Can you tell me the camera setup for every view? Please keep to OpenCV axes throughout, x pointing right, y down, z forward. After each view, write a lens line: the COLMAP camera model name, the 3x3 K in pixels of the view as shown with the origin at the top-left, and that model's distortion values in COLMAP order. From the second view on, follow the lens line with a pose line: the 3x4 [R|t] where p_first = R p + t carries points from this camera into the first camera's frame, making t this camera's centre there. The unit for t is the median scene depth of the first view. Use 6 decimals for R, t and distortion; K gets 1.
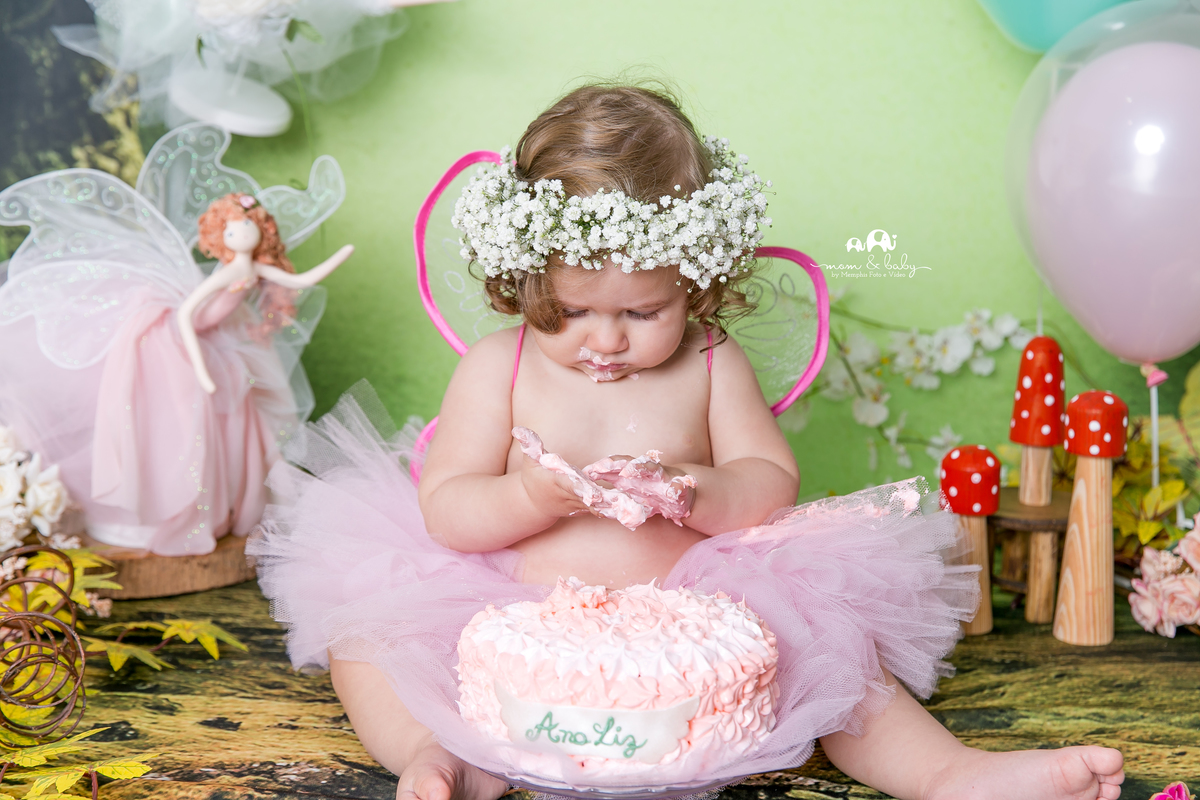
lens RADIAL K [[1945.2, 0, 600.0], [0, 1945.2, 400.0], [0, 0, 1]] dist [0.000472, -0.006014]
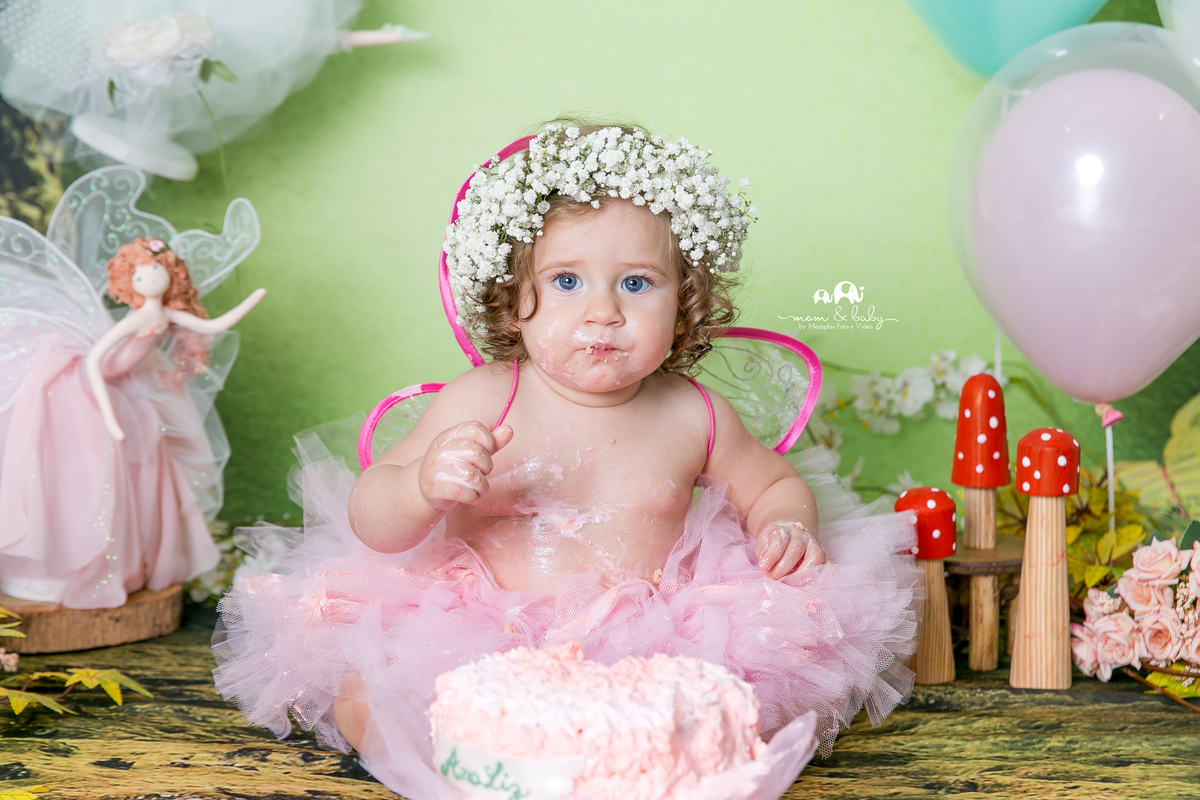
lens RADIAL K [[2344.3, 0, 600.0], [0, 2344.3, 400.0], [0, 0, 1]] dist [0.004695, 0.208600]
pose [[0.999185, -0.013278, -0.038118, 0.085993], [0.011743, 0.999122, -0.040218, 0.025927], [0.038619, 0.039737, 0.998464, -0.169515]]
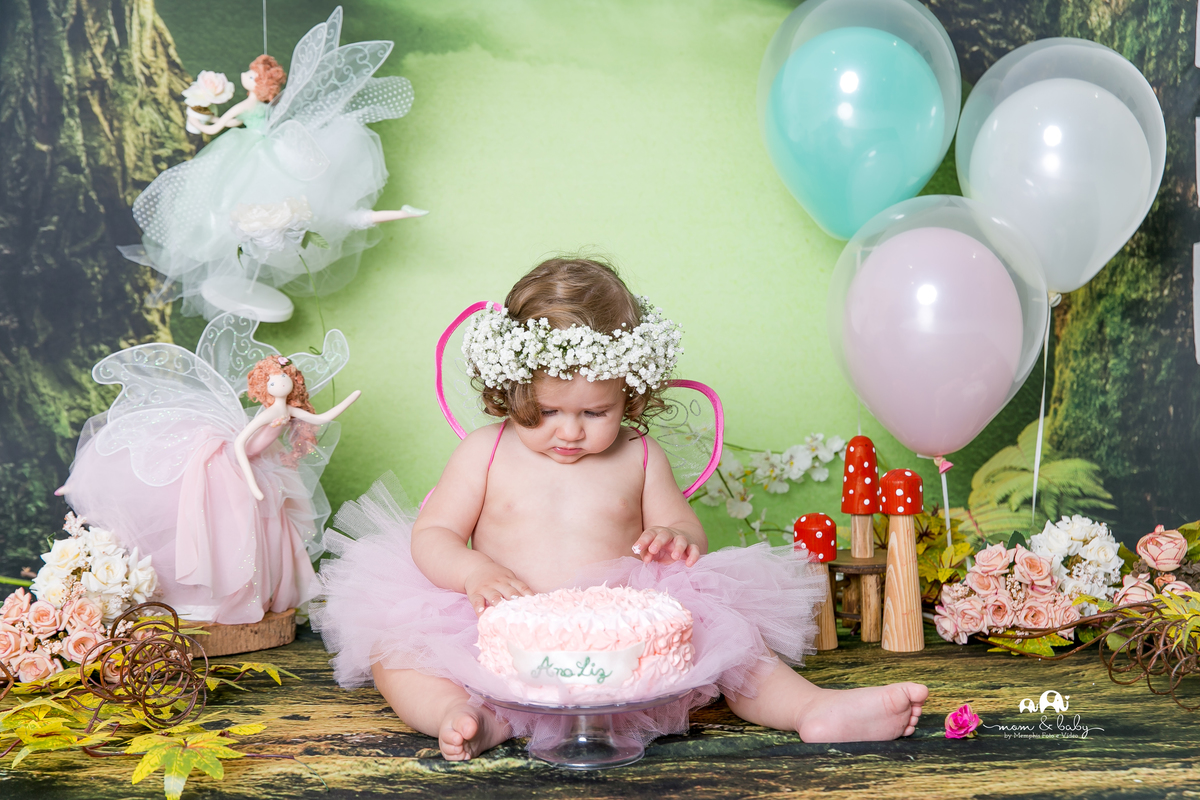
lens RADIAL K [[1857.4, 0, 605.7], [0, 1857.4, 387.5], [0, 0, 1]] dist [0.006429, -0.000780]
pose [[0.996088, -0.038596, 0.079496, -0.058995], [0.048637, 0.990513, -0.128526, 0.095828], [-0.073781, 0.131889, 0.988515, -0.309262]]
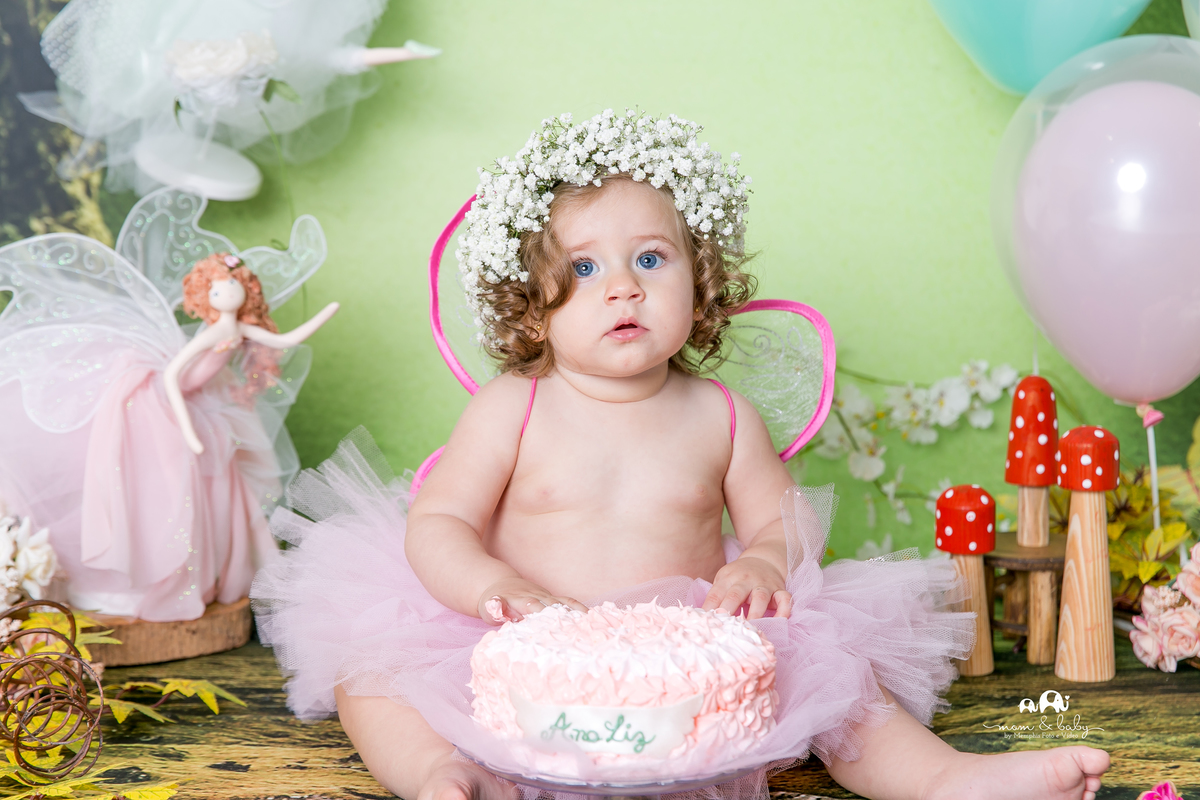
lens RADIAL K [[2354.0, 0, 600.0], [0, 2354.0, 400.0], [0, 0, 1]] dist [-0.016814, 0.155099]
pose [[0.999487, -0.026465, 0.018029, -0.016505], [0.027508, 0.997802, -0.060286, 0.046367], [-0.016394, 0.060751, 0.998018, -0.198592]]
